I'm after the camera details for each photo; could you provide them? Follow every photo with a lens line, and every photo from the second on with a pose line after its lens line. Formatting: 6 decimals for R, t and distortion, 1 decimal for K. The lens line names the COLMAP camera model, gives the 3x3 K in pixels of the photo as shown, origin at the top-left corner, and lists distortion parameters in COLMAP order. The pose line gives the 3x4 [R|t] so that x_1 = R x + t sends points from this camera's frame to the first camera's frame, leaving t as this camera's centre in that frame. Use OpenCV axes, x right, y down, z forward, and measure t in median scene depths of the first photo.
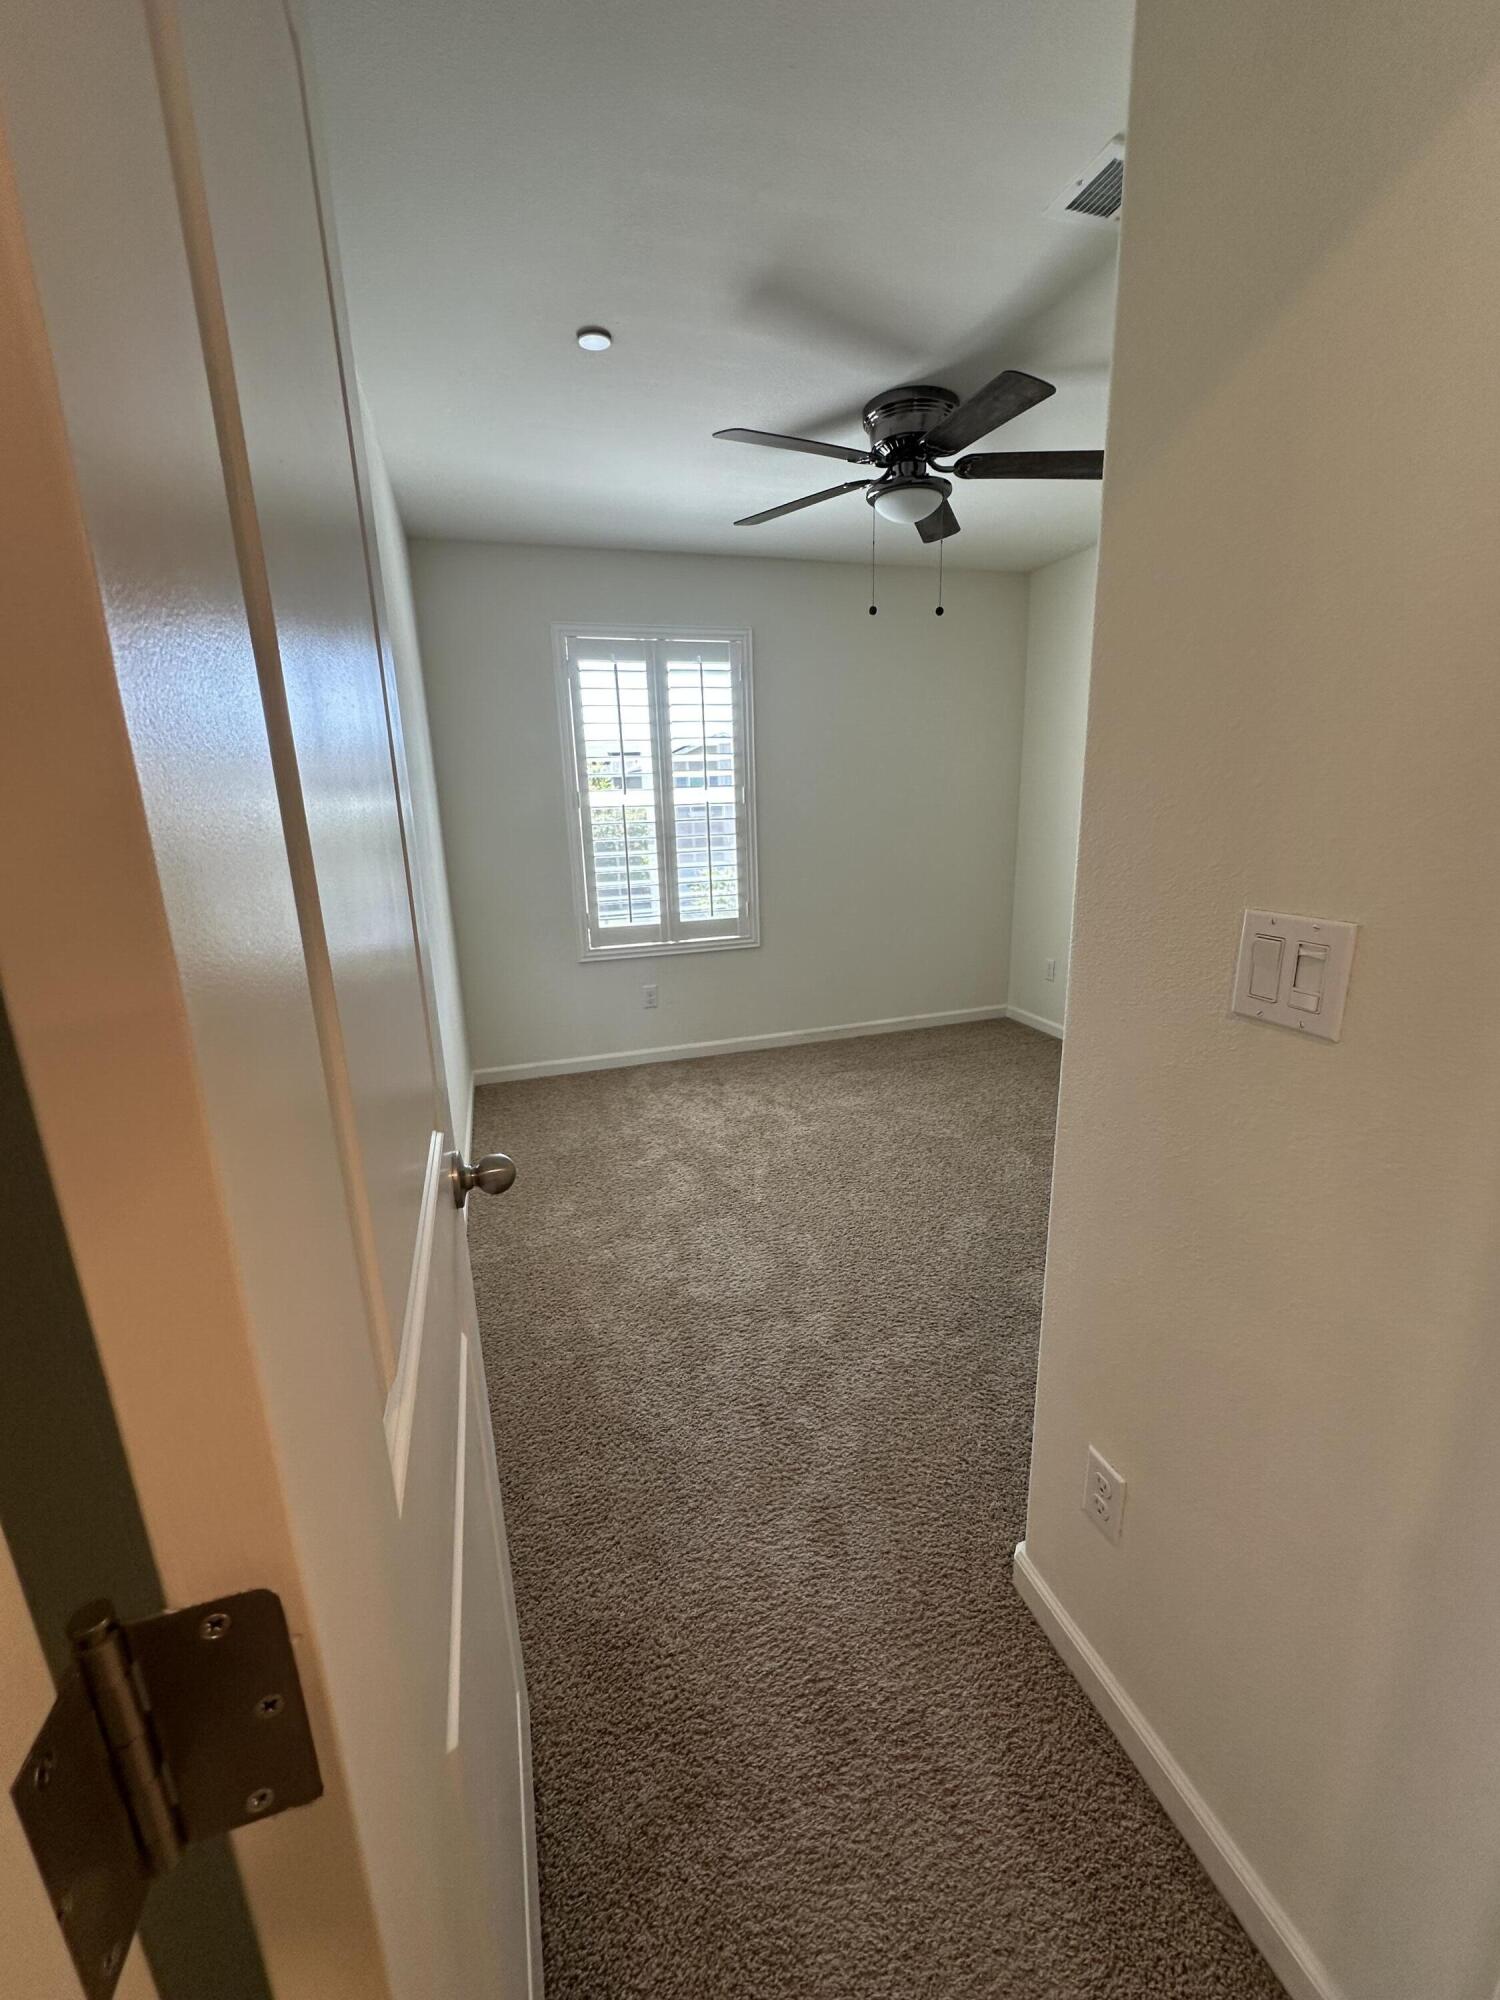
lens RADIAL K [[805.5, 0, 753.7], [0, 805.5, 1006.0], [0, 0, 1]] dist [-0.001264, 0.000527]
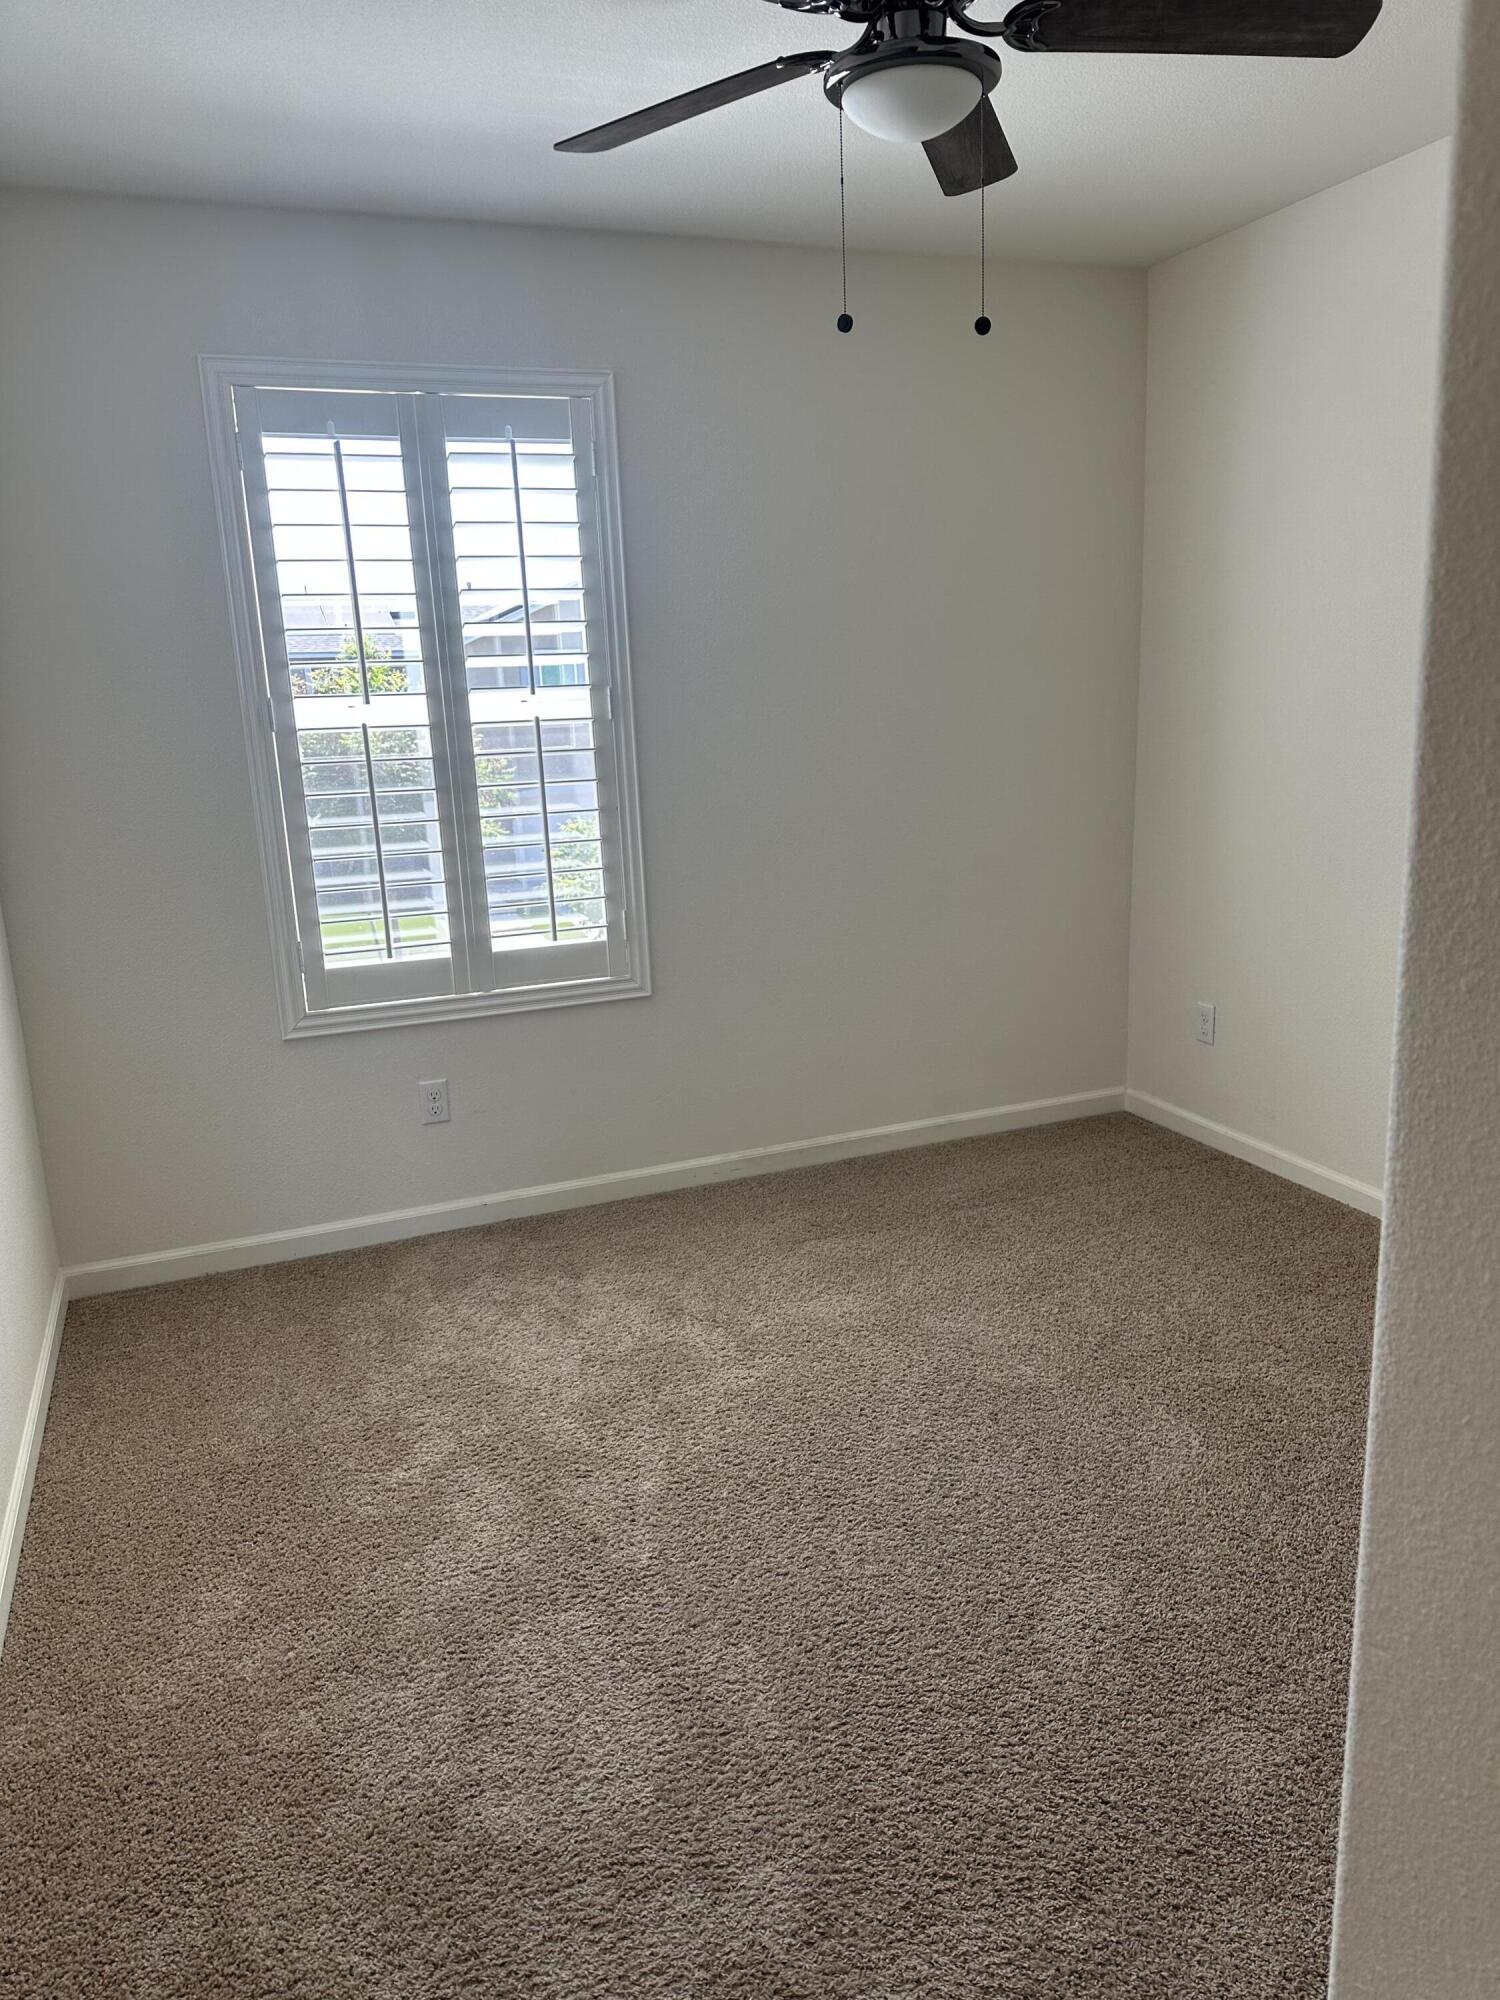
lens RADIAL K [[1391.9, 0, 757.3], [0, 1391.9, 1019.7], [0, 0, 1]] dist [0.100406, -0.139722]
pose [[0.997697, -0.027227, 0.062130, 0.022346], [0.028574, 0.999373, -0.020894, -0.042536], [-0.061523, 0.022621, 0.997849, 0.120655]]
